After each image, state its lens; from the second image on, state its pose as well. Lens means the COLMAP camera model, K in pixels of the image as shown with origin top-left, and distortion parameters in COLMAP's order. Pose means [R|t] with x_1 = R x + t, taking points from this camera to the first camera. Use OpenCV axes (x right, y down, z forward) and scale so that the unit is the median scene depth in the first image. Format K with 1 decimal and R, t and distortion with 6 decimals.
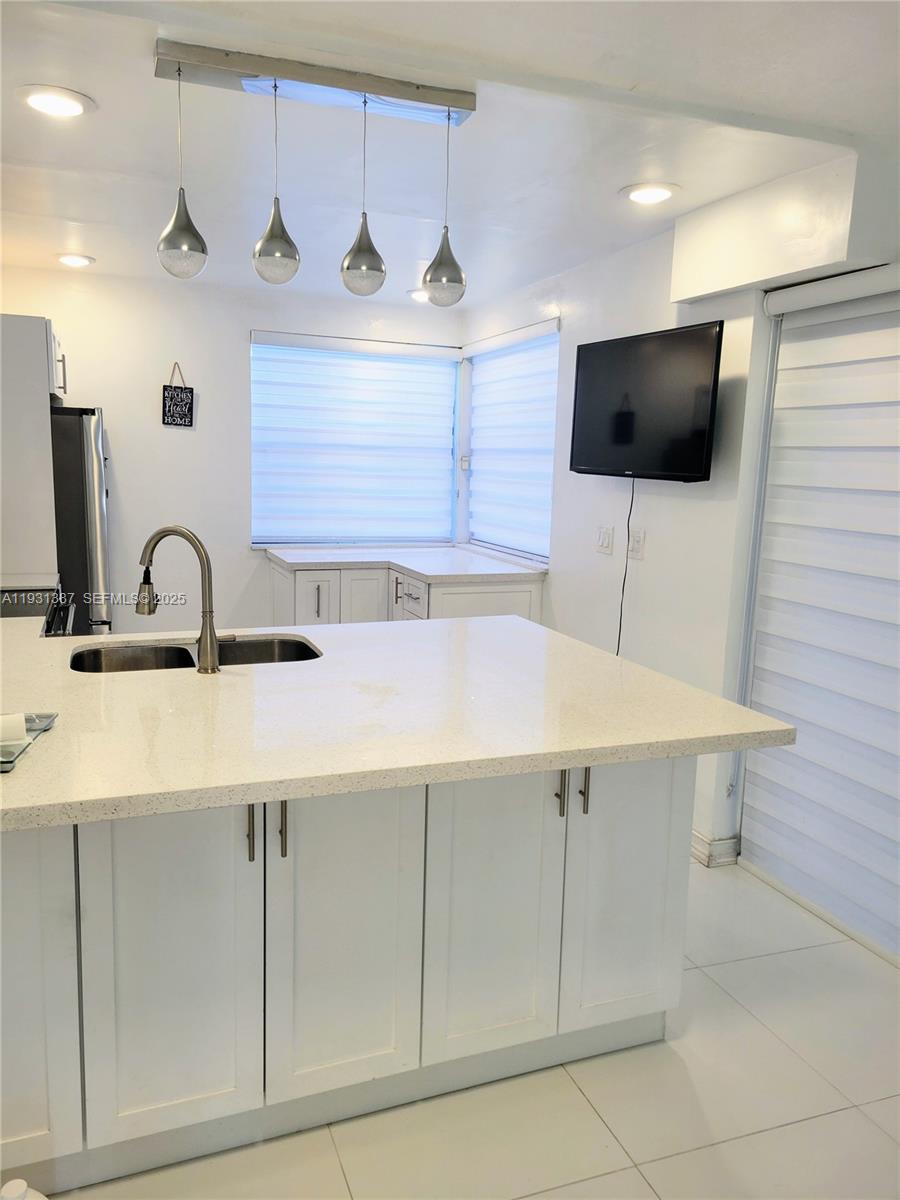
lens RADIAL K [[899.4, 0, 450.0], [0, 899.4, 600.0], [0, 0, 1]] dist [0.041410, 0.002049]
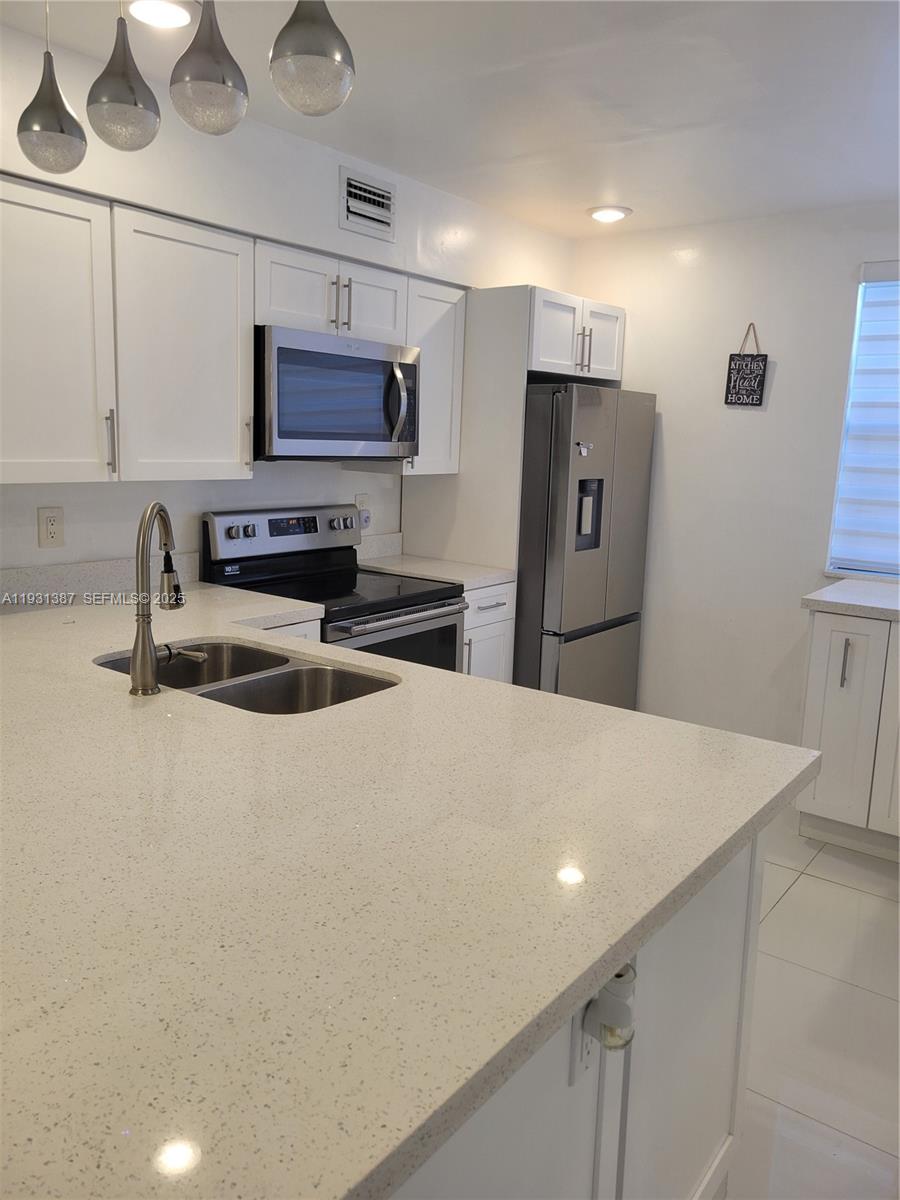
lens RADIAL K [[912.0, 0, 450.0], [0, 912.0, 600.0], [0, 0, 1]] dist [-0.001747, -0.003214]
pose [[0.510369, 0.141335, -0.848262, 0.257697], [-0.153248, 0.985561, 0.072008, -0.046720], [0.846191, 0.093244, 0.524659, 0.397032]]
